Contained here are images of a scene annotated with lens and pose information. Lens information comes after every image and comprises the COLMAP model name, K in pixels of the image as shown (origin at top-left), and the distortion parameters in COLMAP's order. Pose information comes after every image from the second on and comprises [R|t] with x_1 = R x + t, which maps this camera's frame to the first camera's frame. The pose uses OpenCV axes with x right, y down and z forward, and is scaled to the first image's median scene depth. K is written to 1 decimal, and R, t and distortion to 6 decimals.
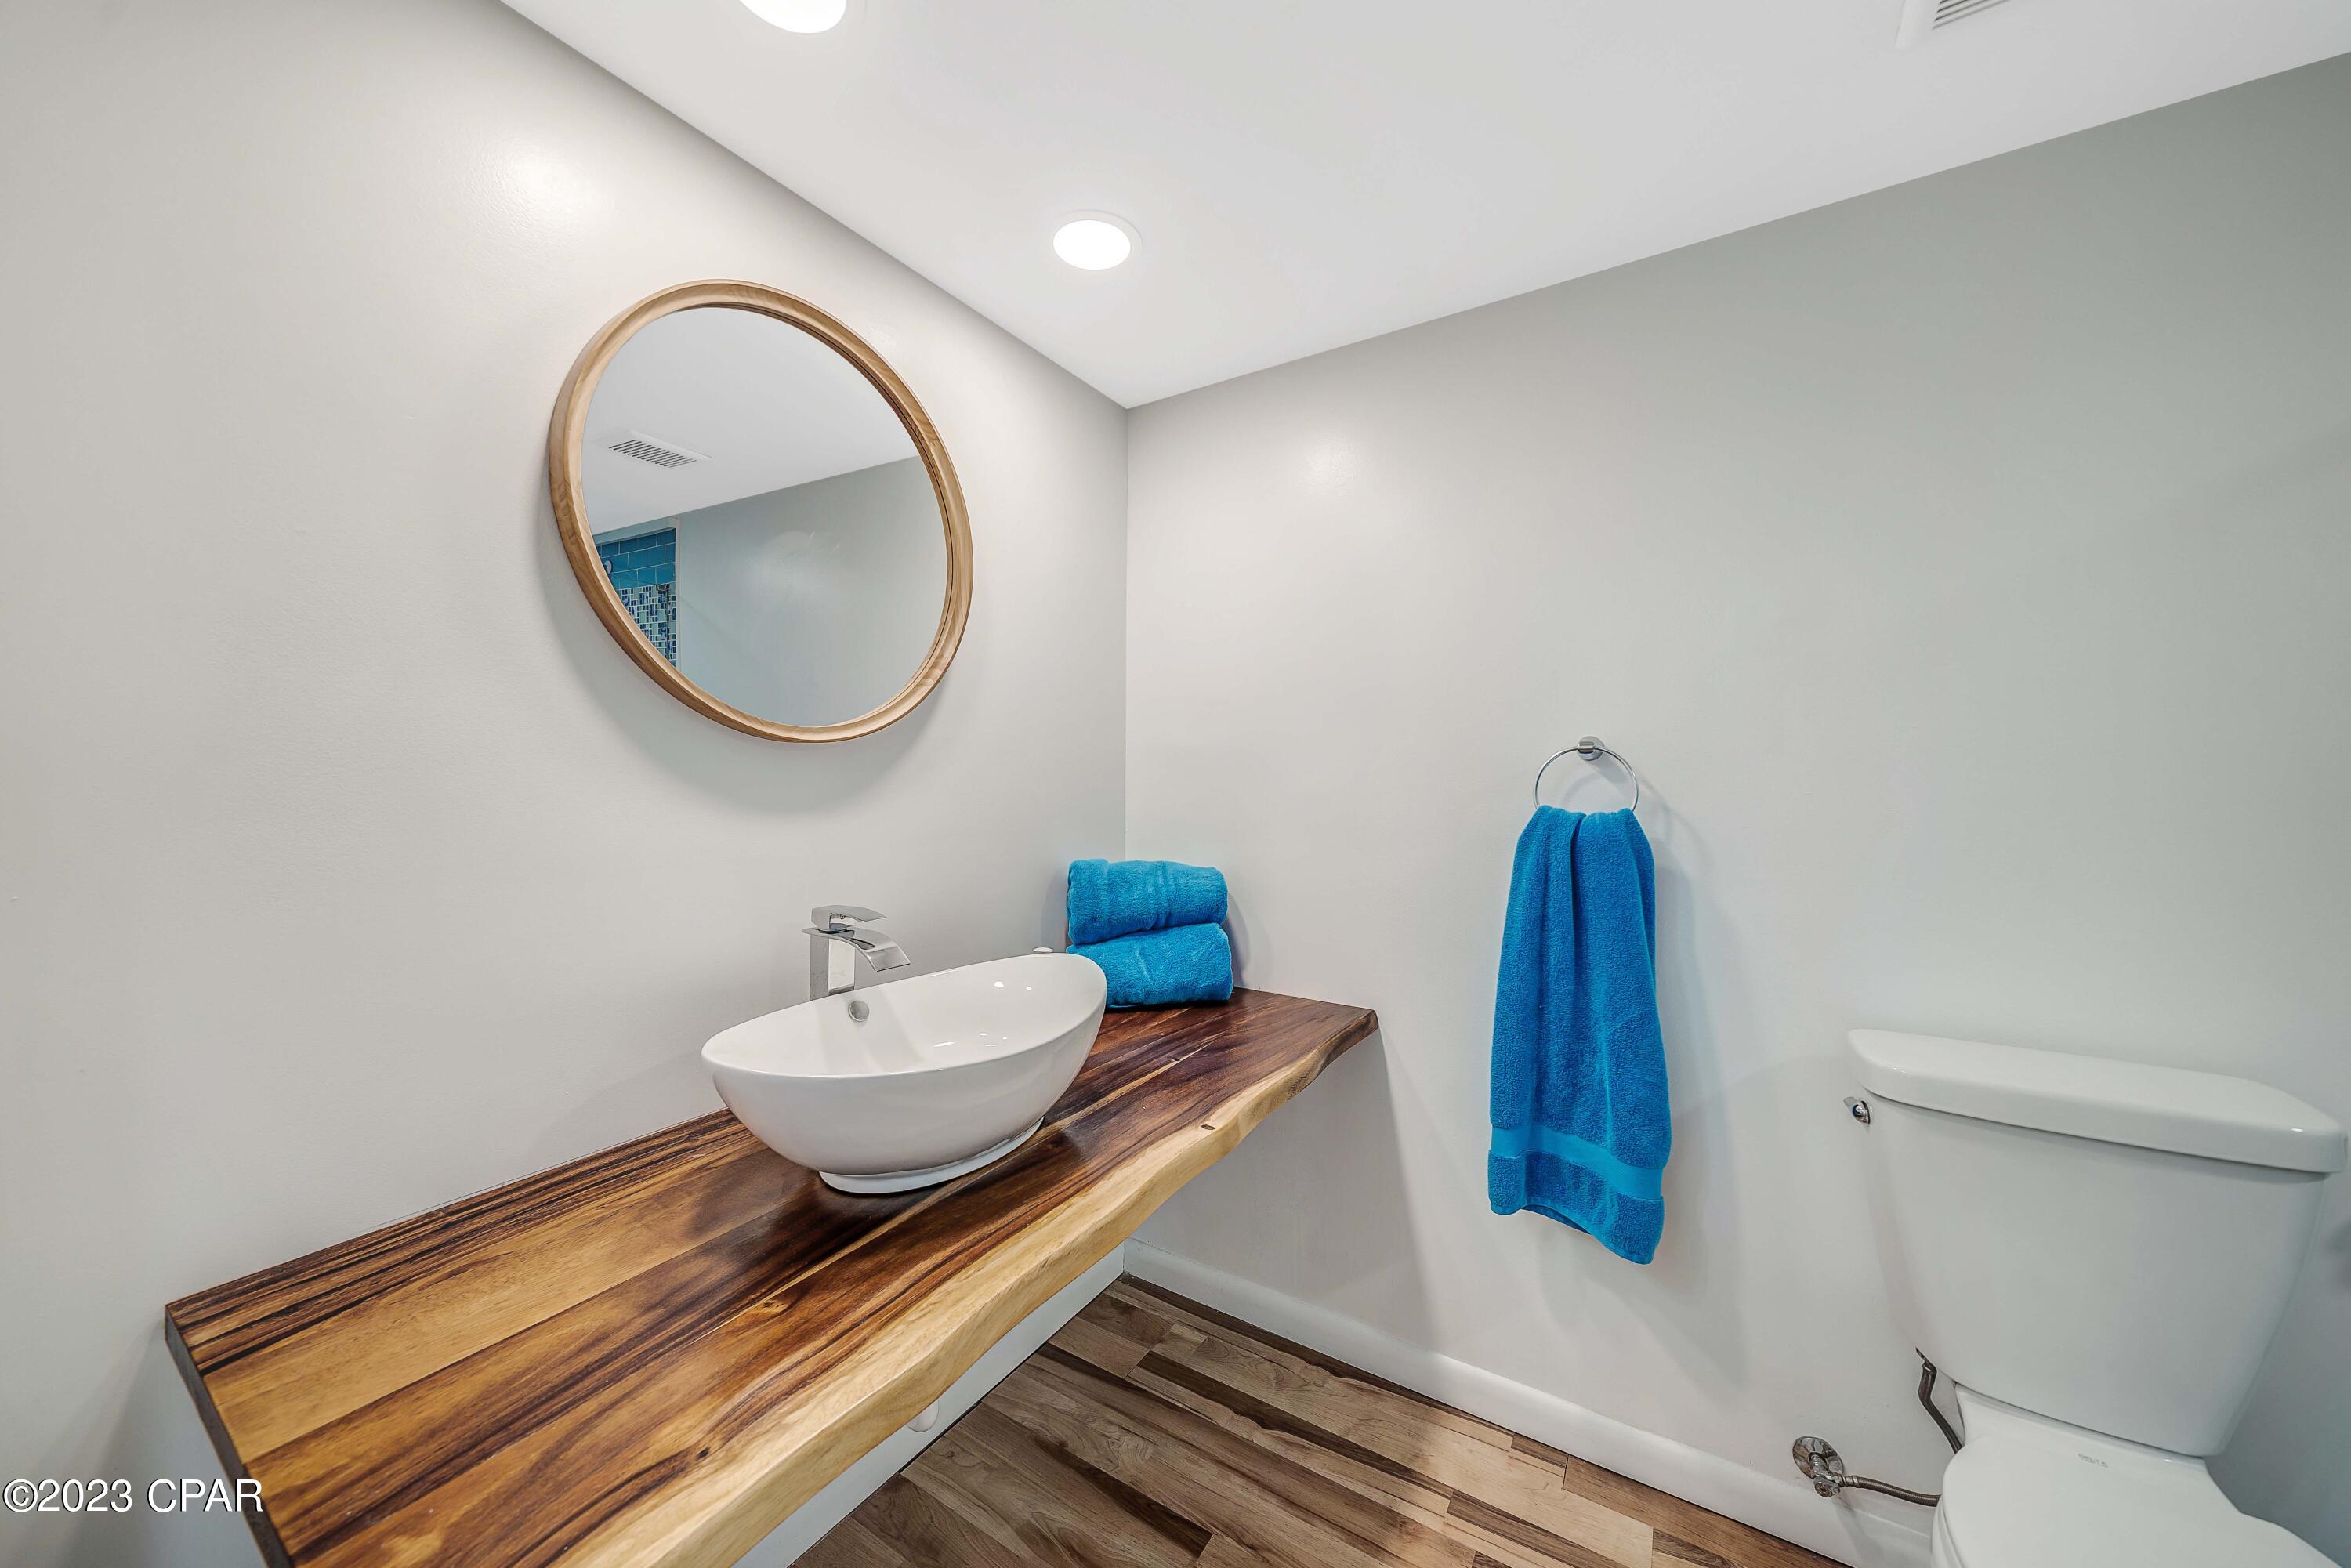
lens RADIAL K [[820.8, 0, 1159.2], [0, 820.8, 783.8], [0, 0, 1]] dist [-0.004685, 0.000483]
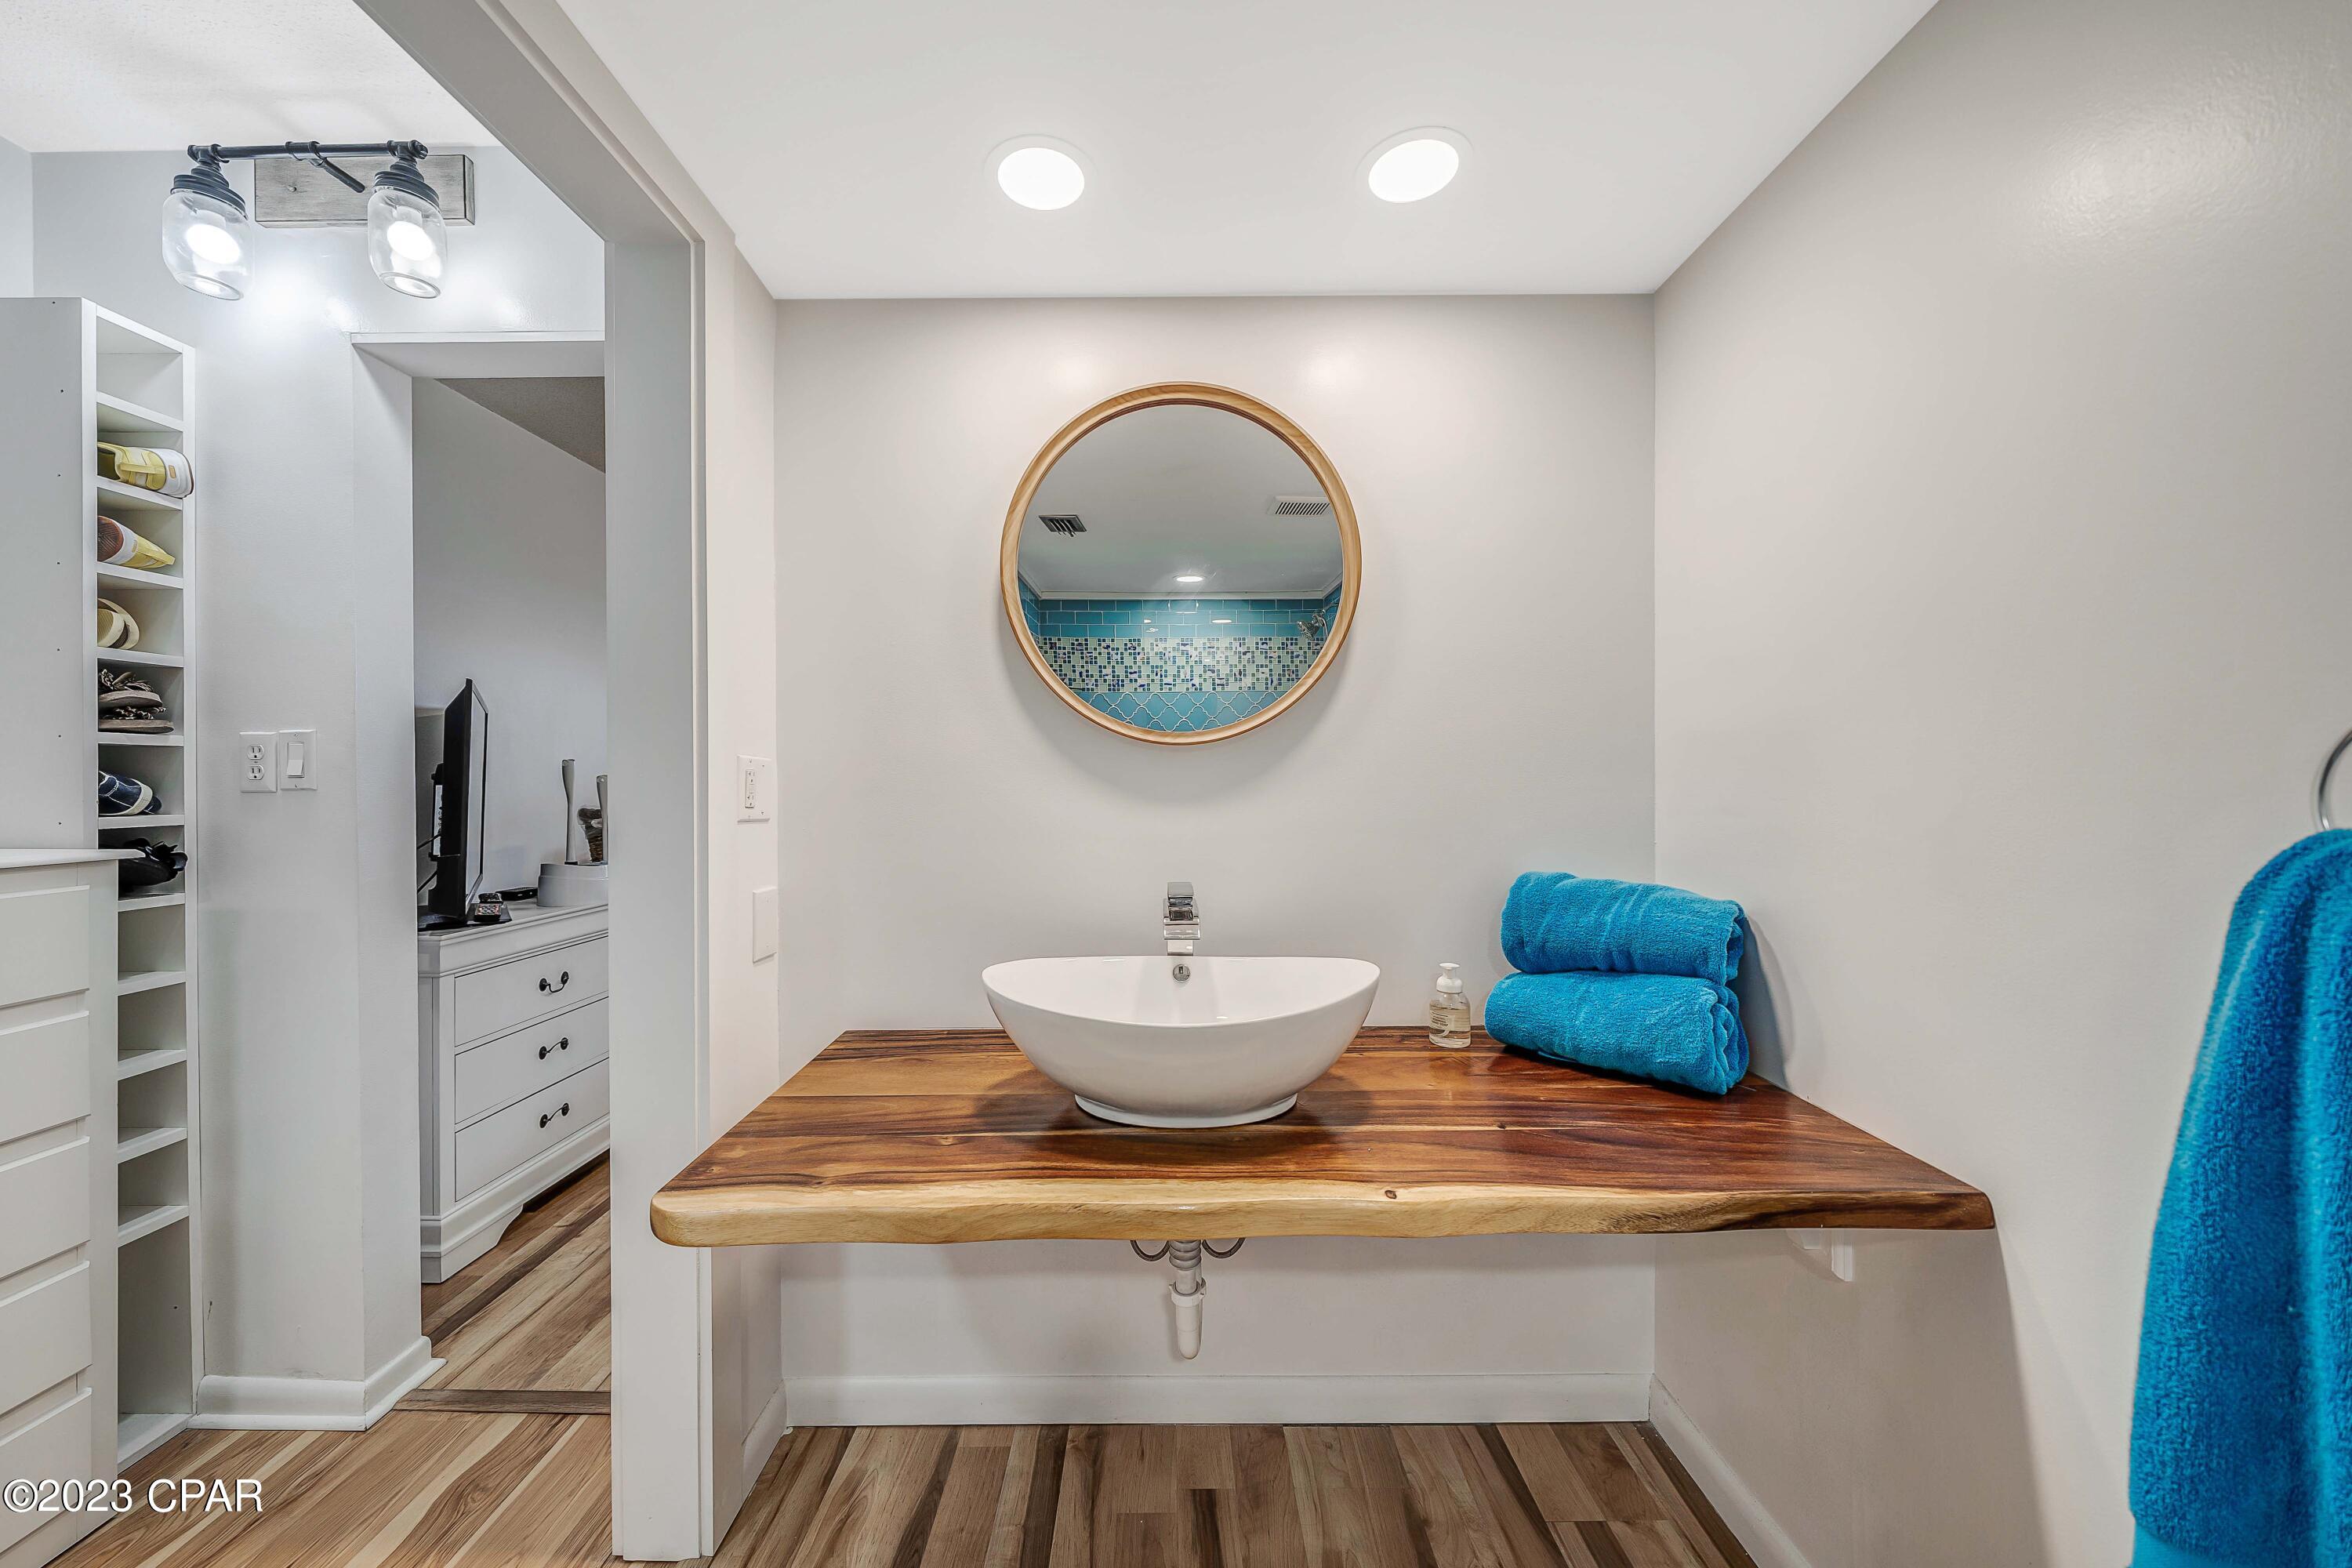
lens RADIAL K [[821.2, 0, 1159.7], [0, 821.2, 783.8], [0, 0, 1]] dist [-0.004685, 0.000483]
pose [[0.536531, -0.000722, -0.843880, 0.467229], [-0.003606, 0.999989, -0.003148, 0.009082], [0.843873, 0.004732, 0.536522, 0.270265]]
